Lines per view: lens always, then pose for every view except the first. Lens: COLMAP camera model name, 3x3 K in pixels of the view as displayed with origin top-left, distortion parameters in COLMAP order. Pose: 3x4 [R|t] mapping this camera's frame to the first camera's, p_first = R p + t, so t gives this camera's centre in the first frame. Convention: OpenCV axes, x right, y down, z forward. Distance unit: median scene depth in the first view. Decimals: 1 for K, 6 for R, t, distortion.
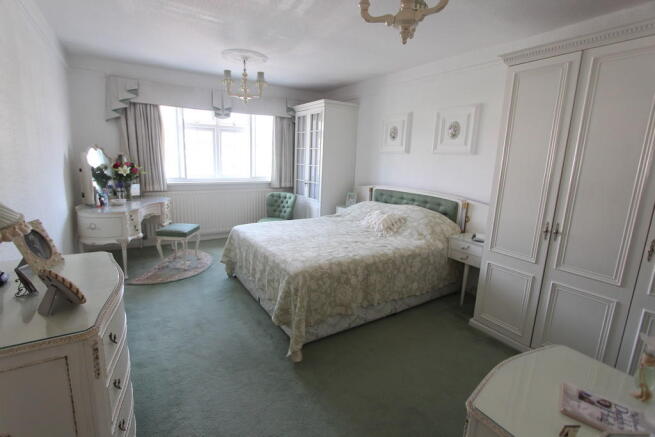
lens RADIAL K [[298.2, 0, 306.7], [0, 298.2, 213.8], [0, 0, 1]] dist [-0.019356, 0.000274]
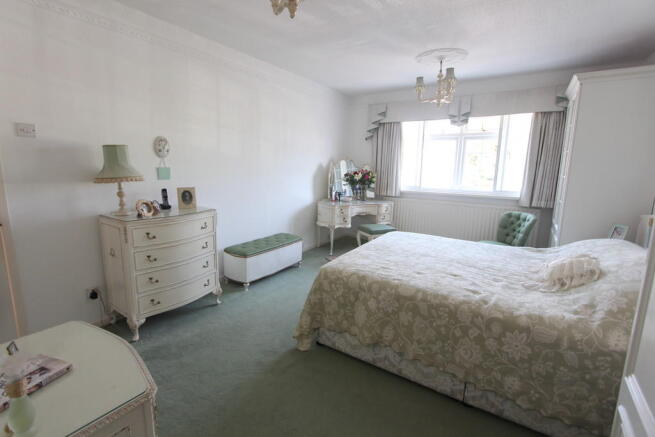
lens RADIAL K [[298.2, 0, 324.8], [0, 298.2, 215.8], [0, 0, 1]] dist [-0.019356, 0.000274]
pose [[0.424203, 0.125436, -0.896838, 0.479582], [-0.177710, 0.982634, 0.053380, -0.019580], [0.887959, 0.136733, 0.439127, 0.298819]]
